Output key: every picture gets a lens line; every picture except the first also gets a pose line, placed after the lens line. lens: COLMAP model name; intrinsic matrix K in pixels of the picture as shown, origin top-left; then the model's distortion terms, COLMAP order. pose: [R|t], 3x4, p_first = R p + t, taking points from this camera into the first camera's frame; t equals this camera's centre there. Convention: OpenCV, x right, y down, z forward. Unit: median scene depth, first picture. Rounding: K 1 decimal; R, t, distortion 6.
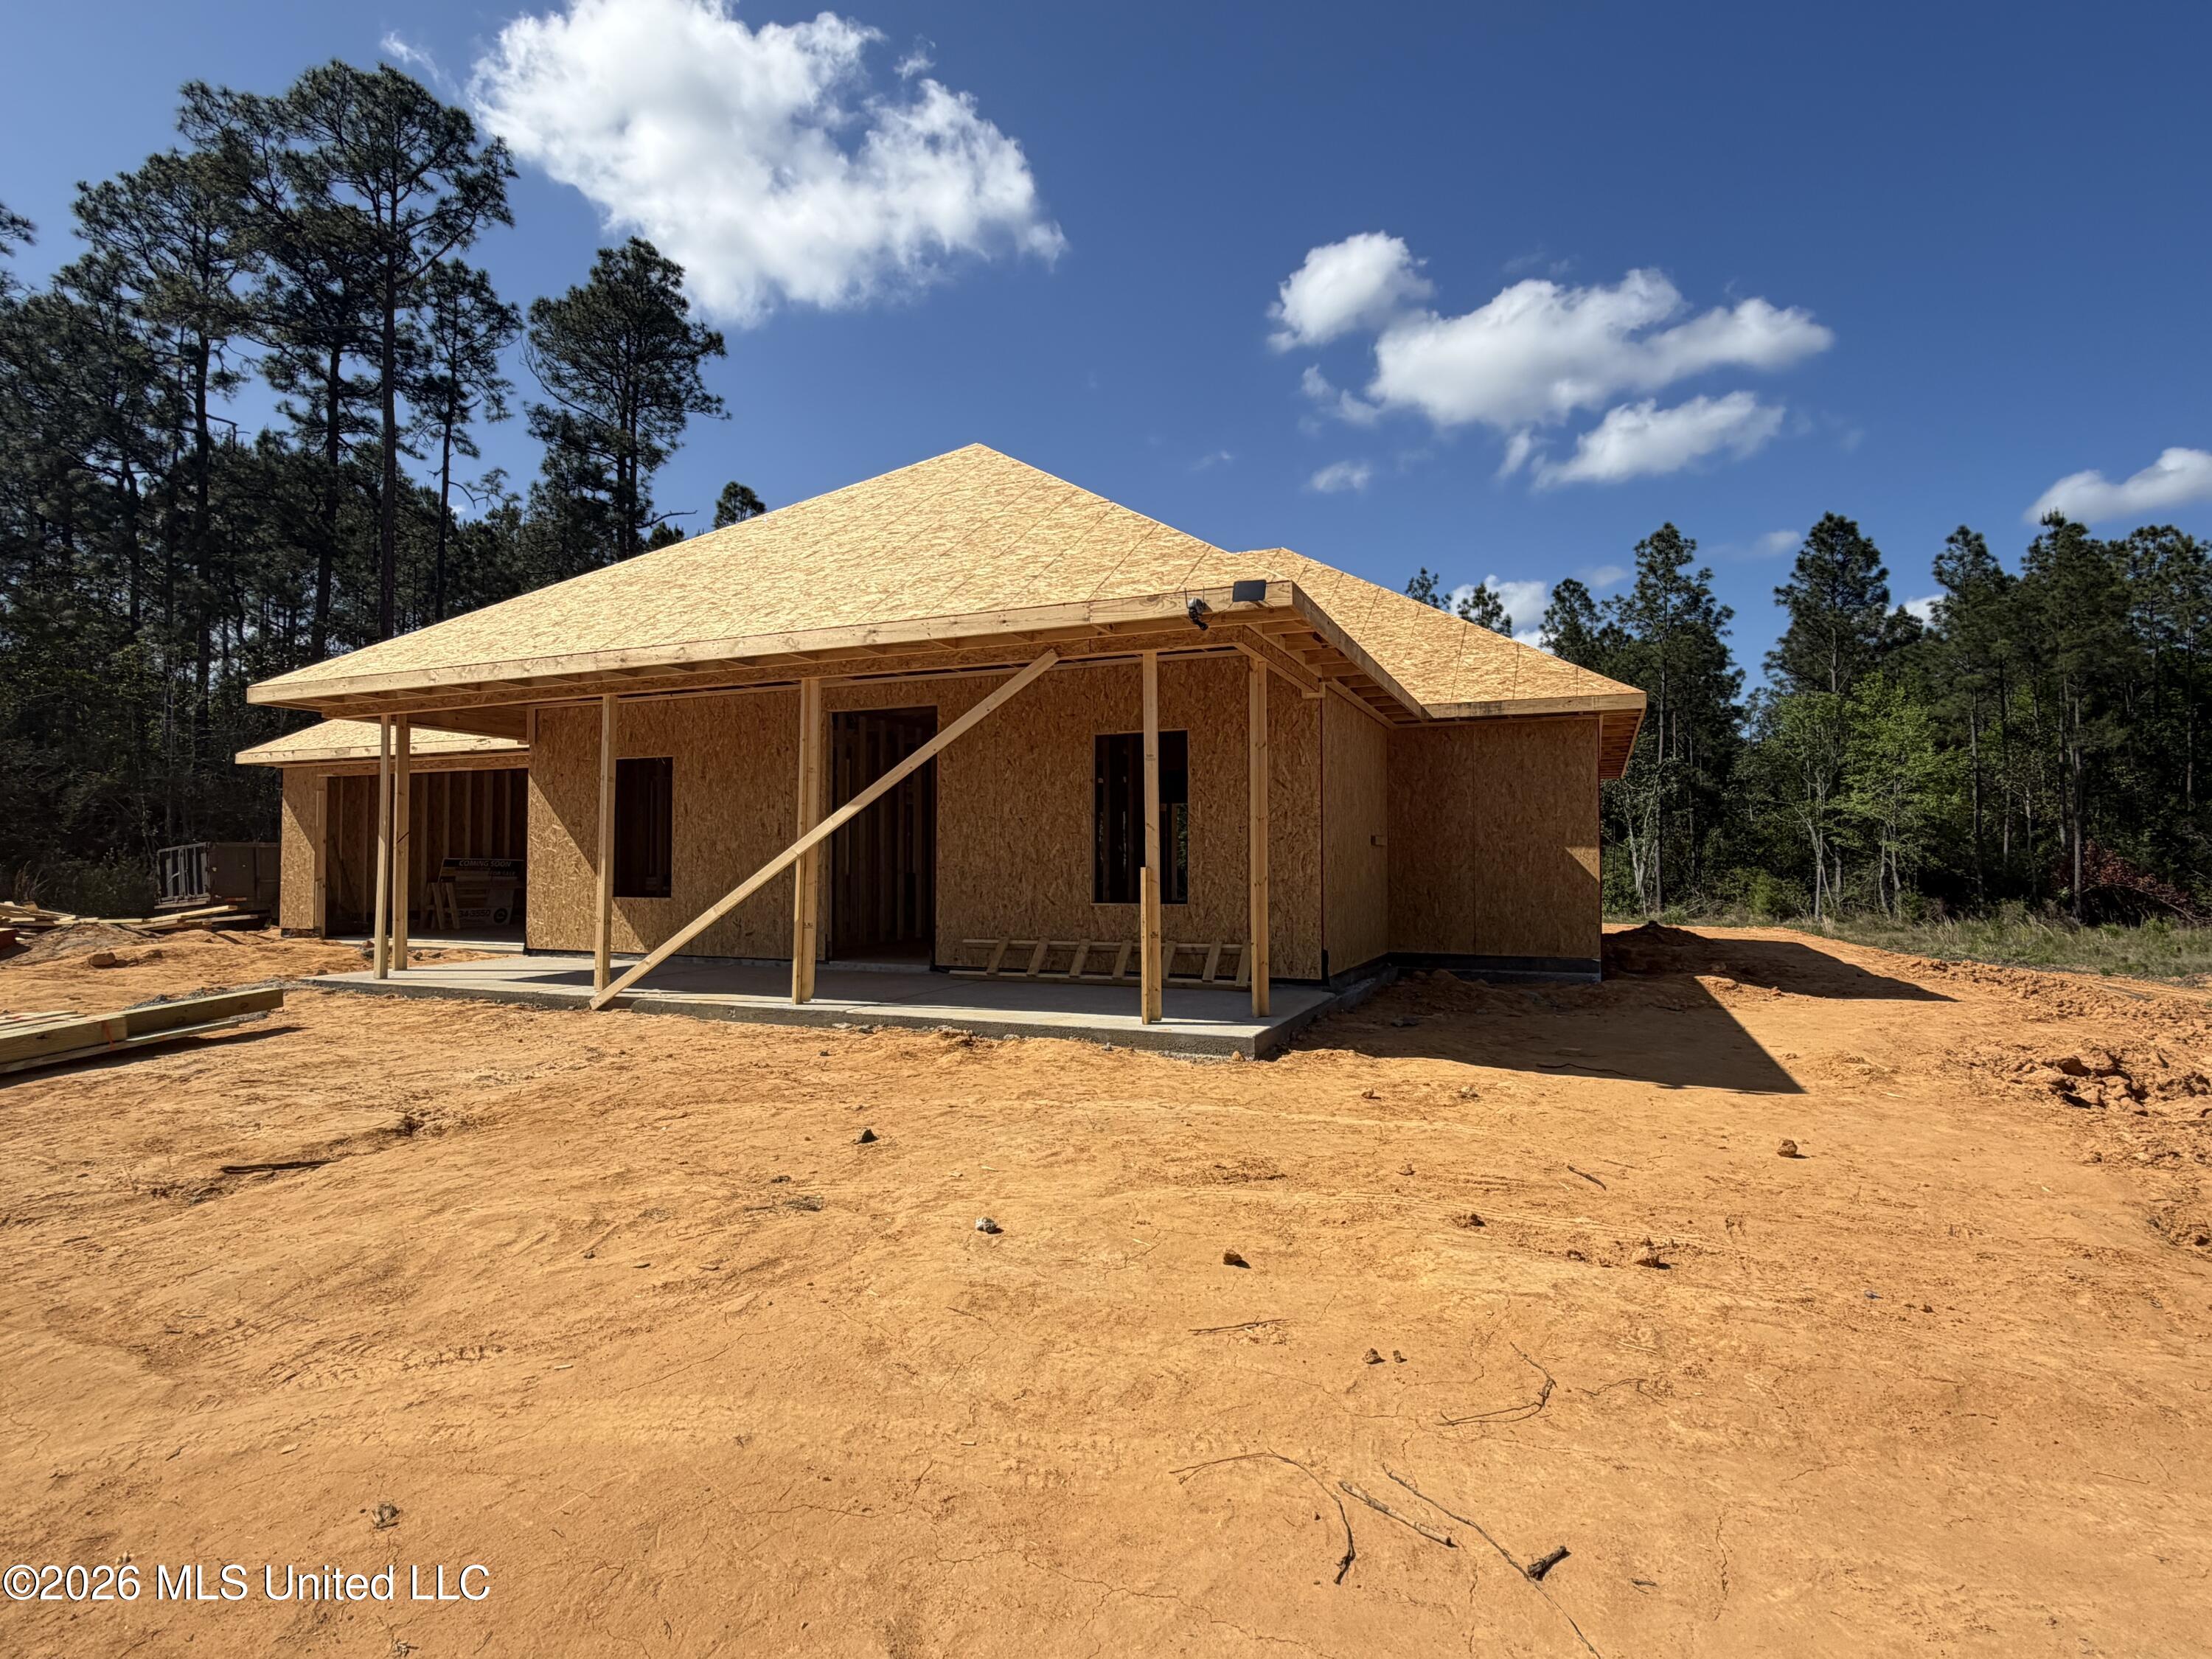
lens RADIAL K [[1141.6, 0, 1113.3], [0, 1141.6, 829.5], [0, 0, 1]] dist [-0.011664, -0.000096]
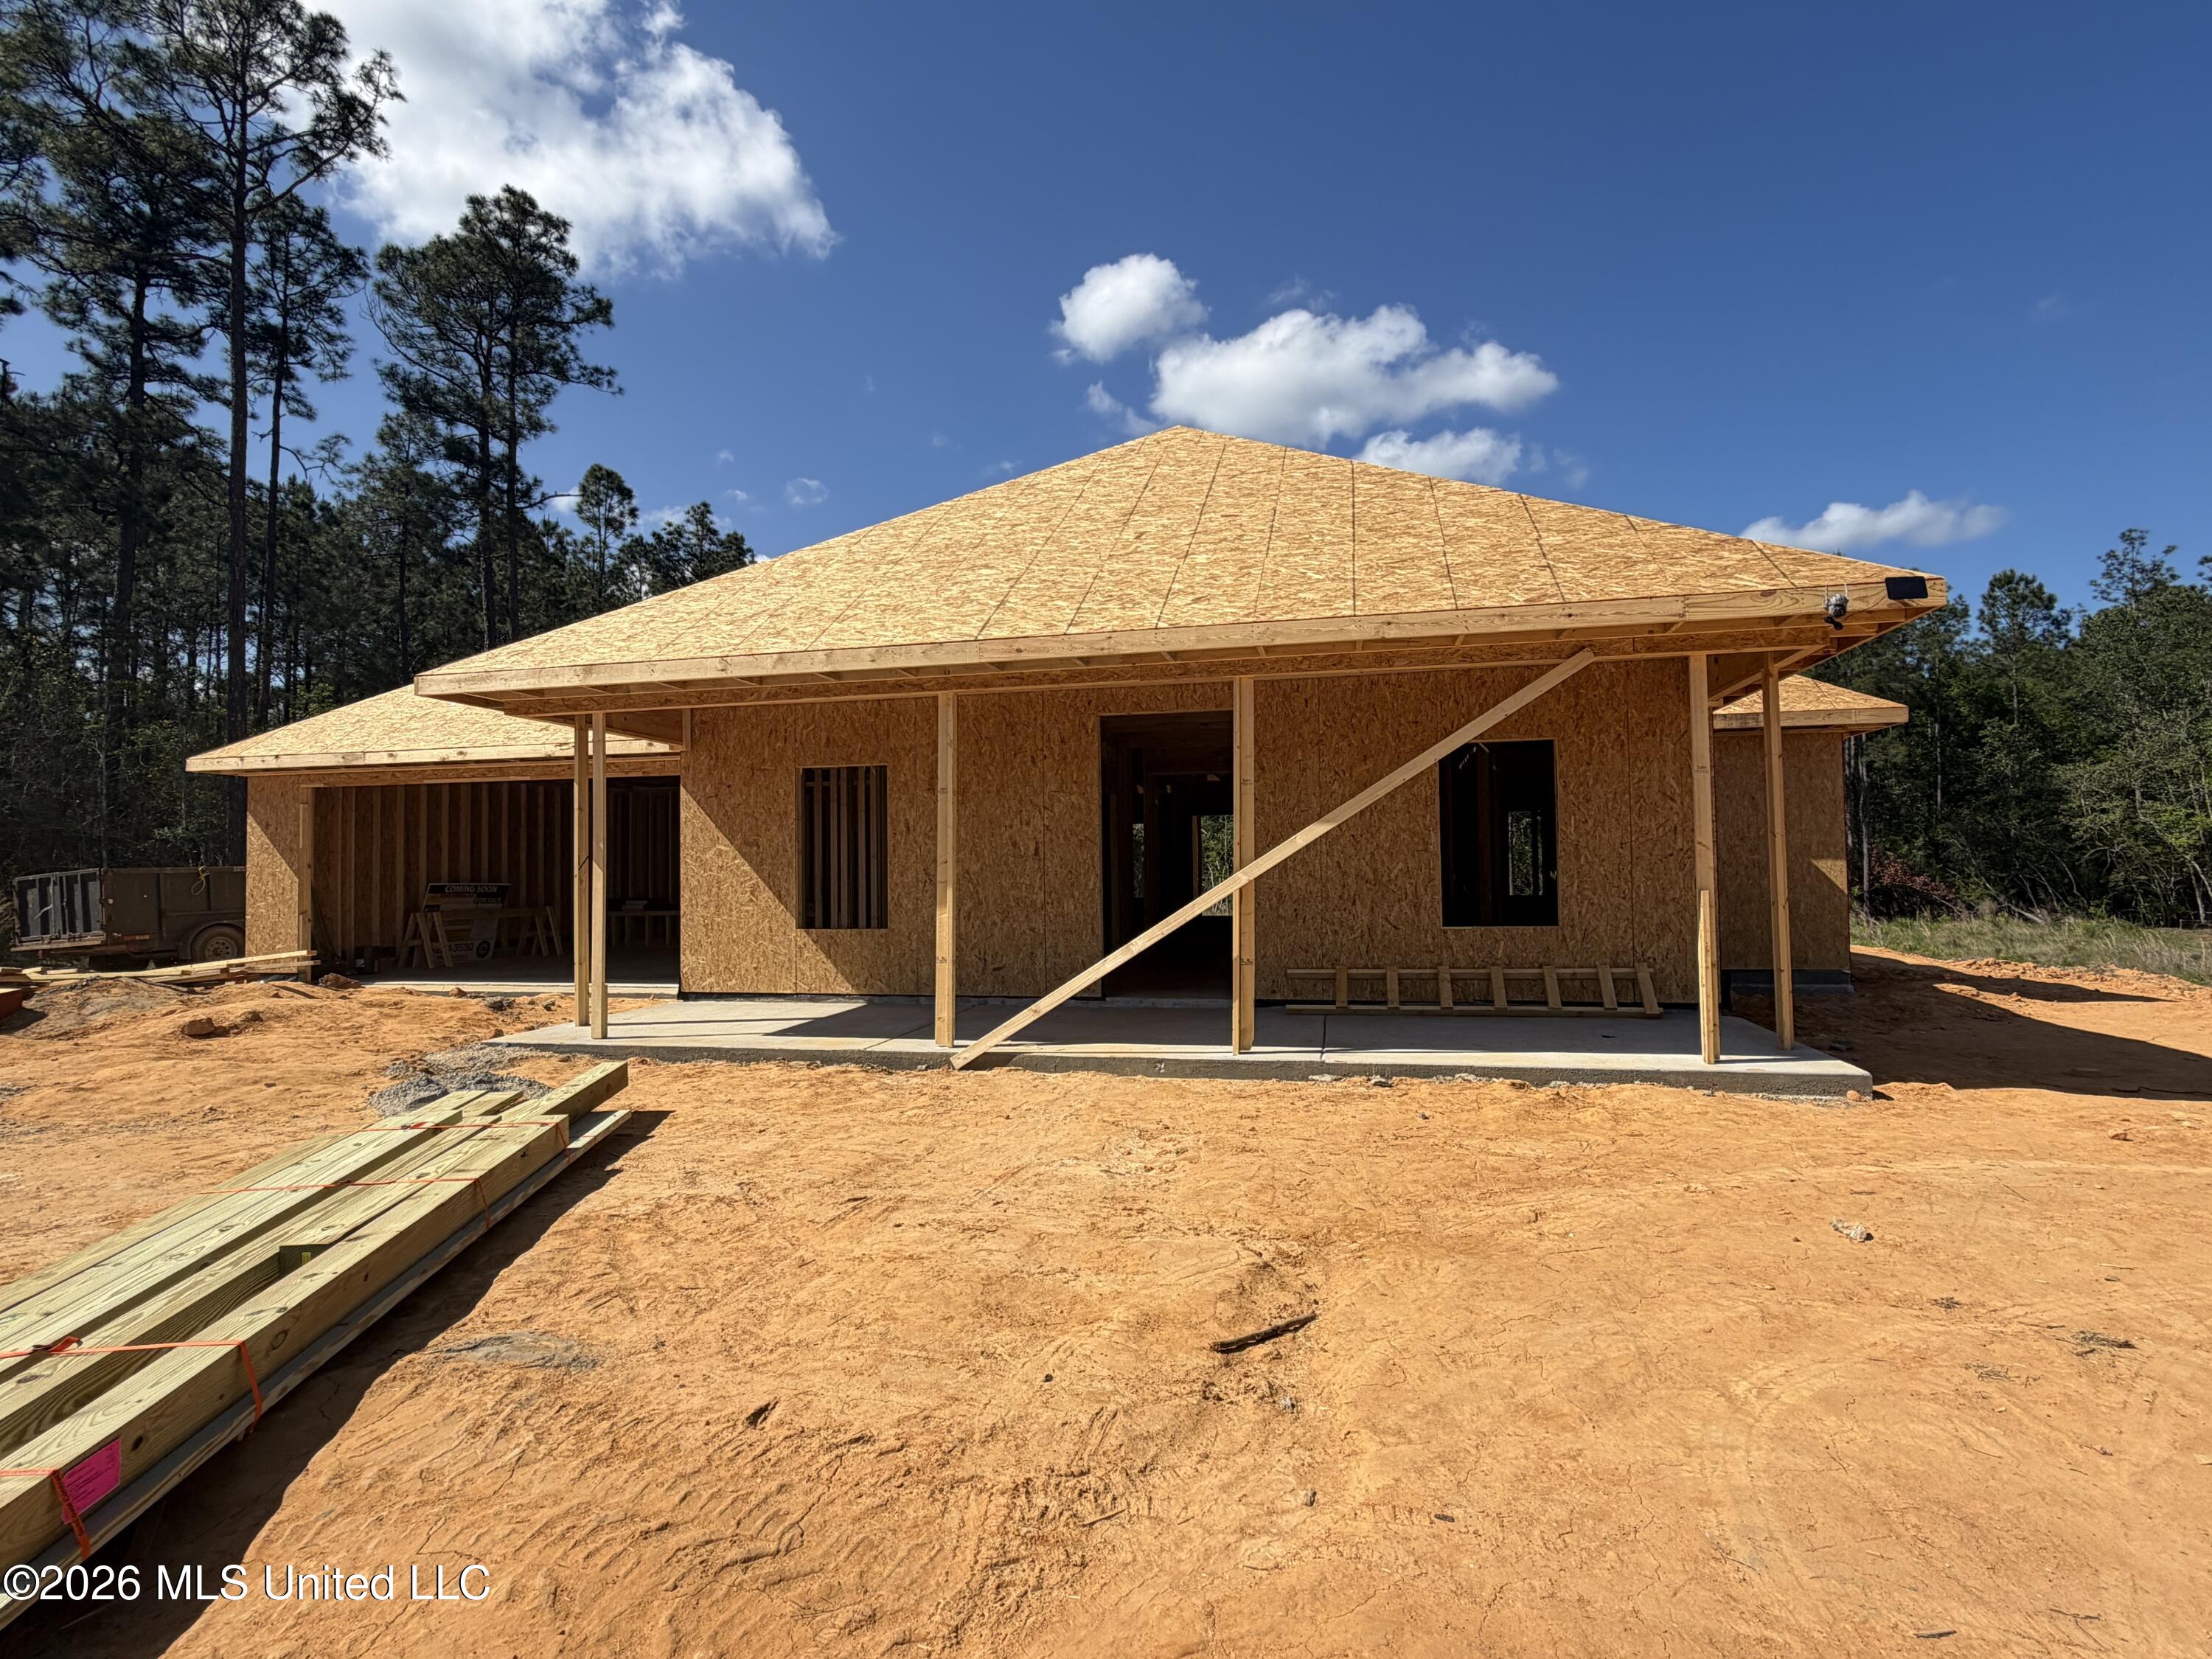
lens RADIAL K [[1145.7, 0, 1106.0], [0, 1145.7, 829.5], [0, 0, 1]] dist [-0.009915, 0.000322]
pose [[0.984615, -0.005718, 0.174644, -0.116341], [0.007246, 0.999941, -0.008113, -0.002184], [-0.174587, 0.009253, 0.984598, 0.036370]]
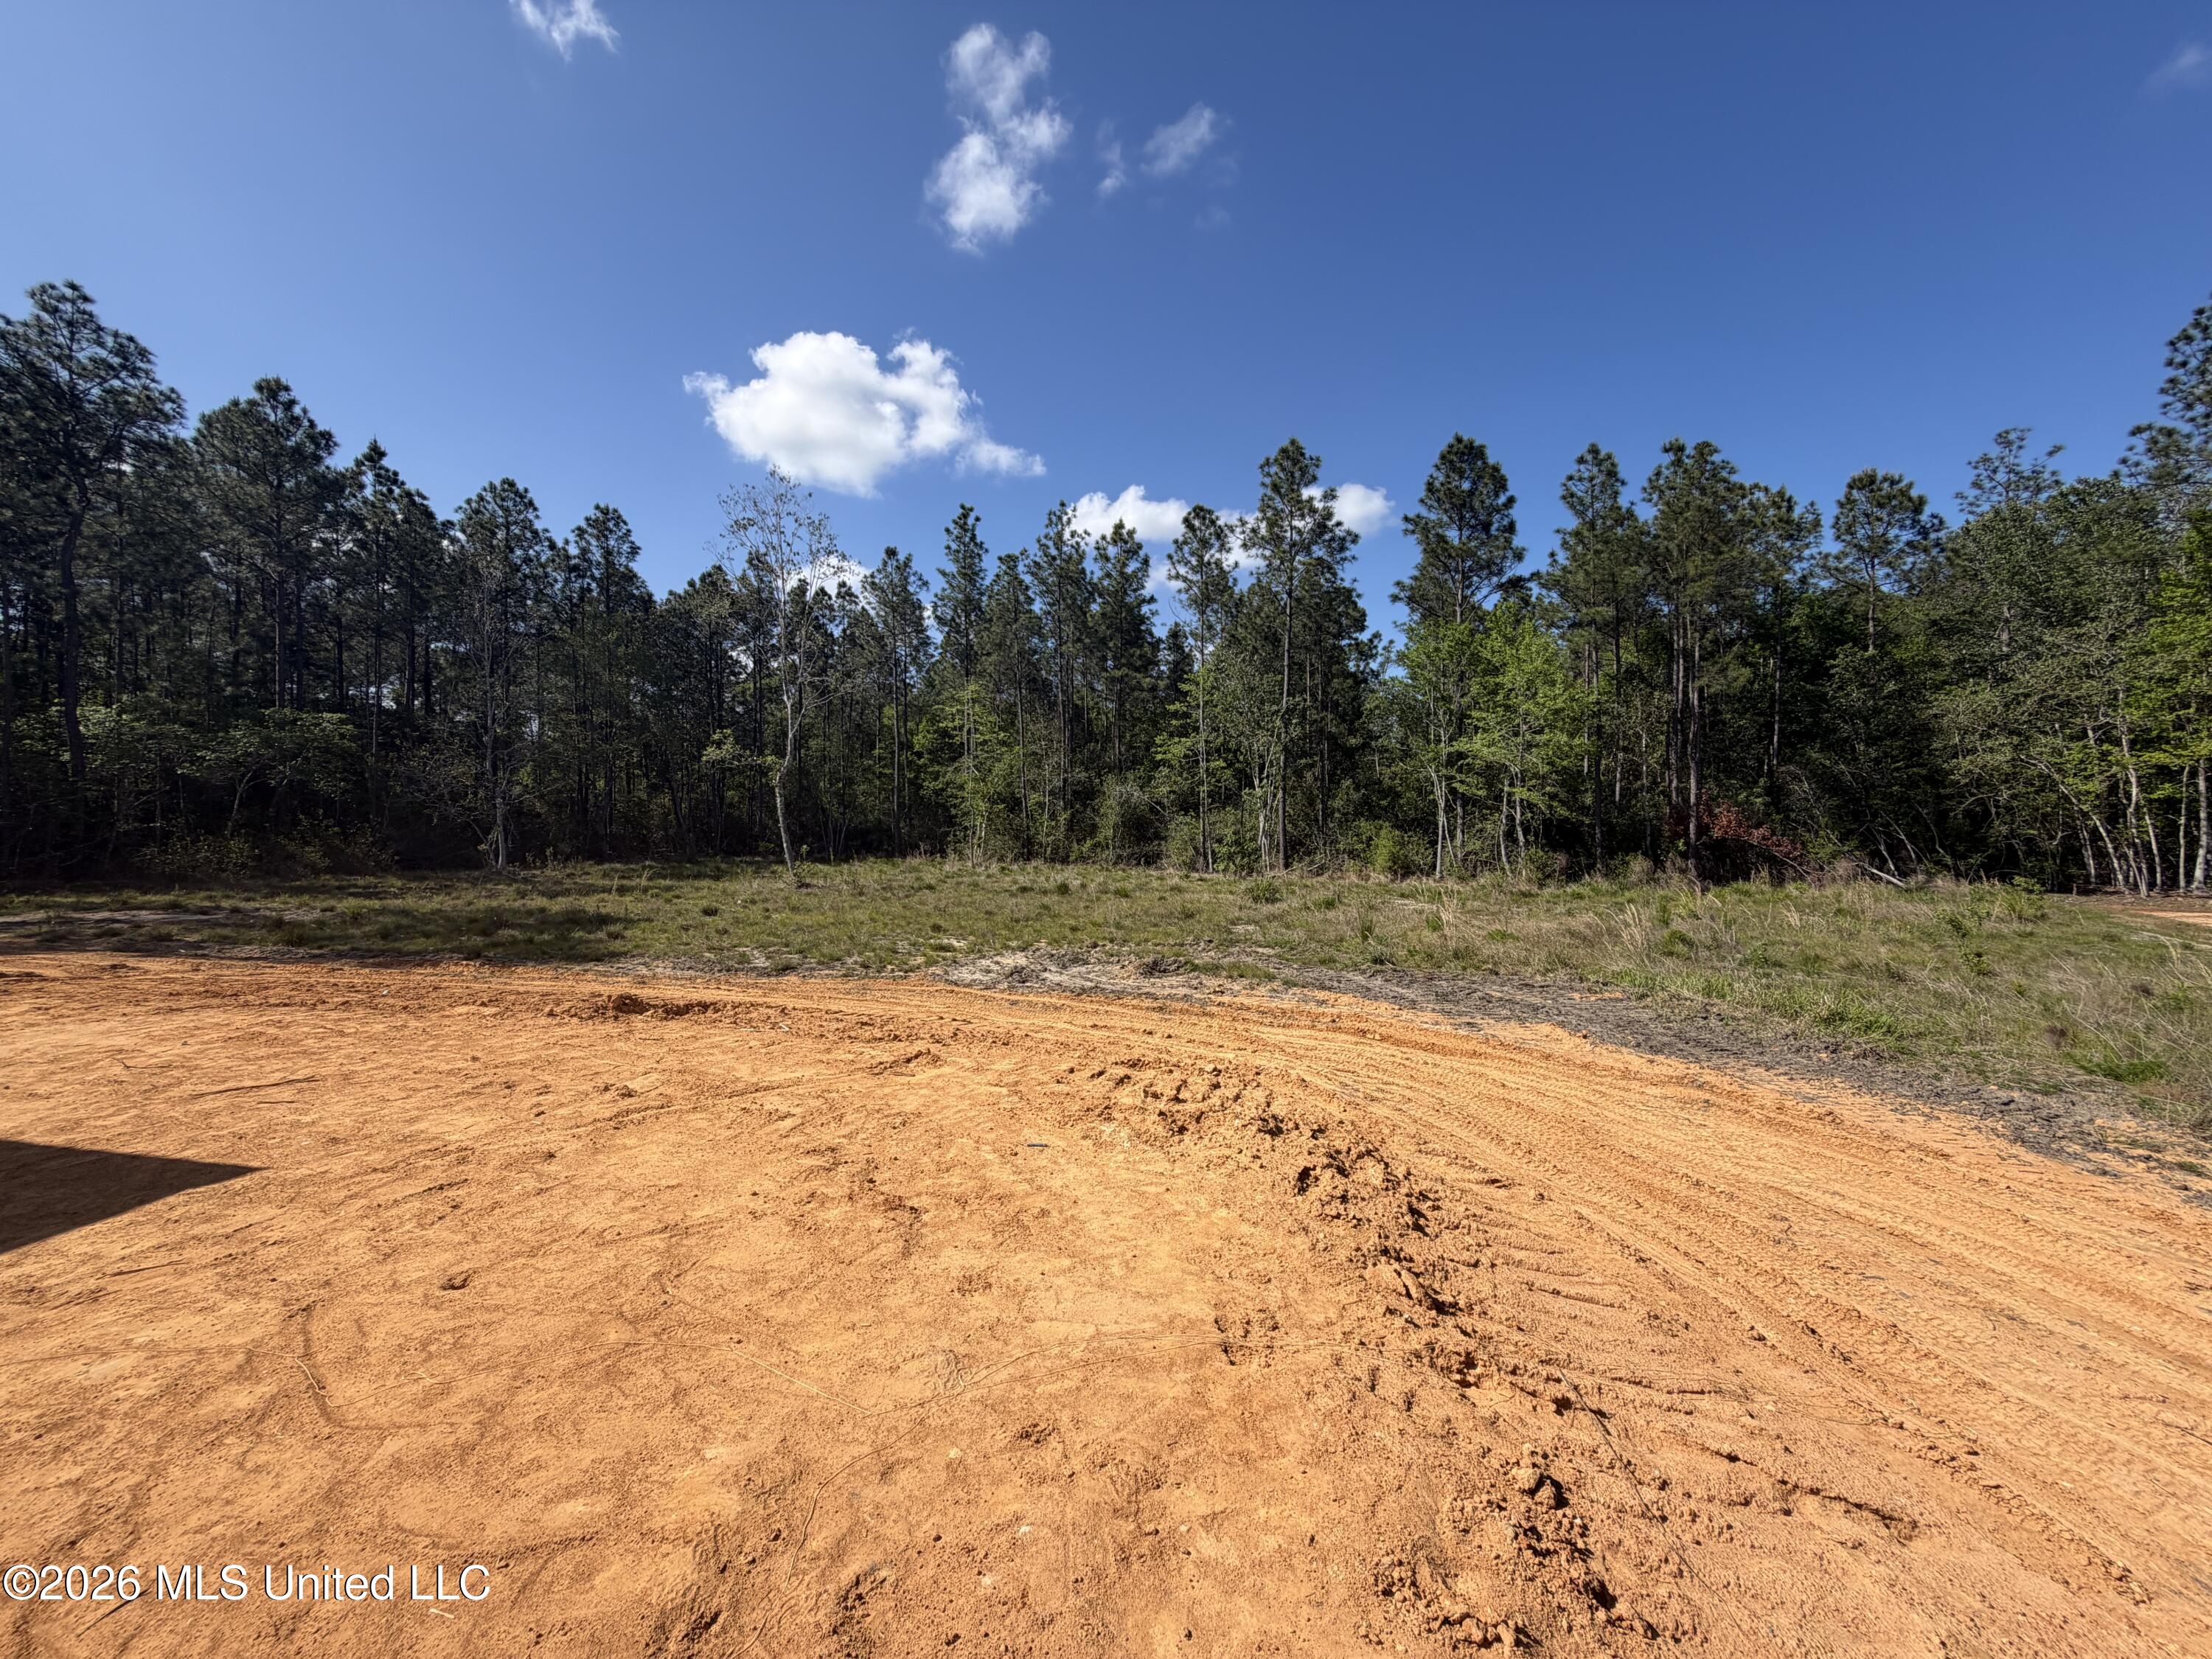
lens RADIAL K [[891.2, 0, 1095.5], [0, 891.2, 819.1], [0, 0, 1]] dist [-0.000218, -0.010324]
pose [[0.985977, -0.001716, 0.166875, 0.326698], [-0.003453, 0.999523, 0.030684, 0.017548], [-0.166848, -0.030830, 0.985501, 0.489926]]
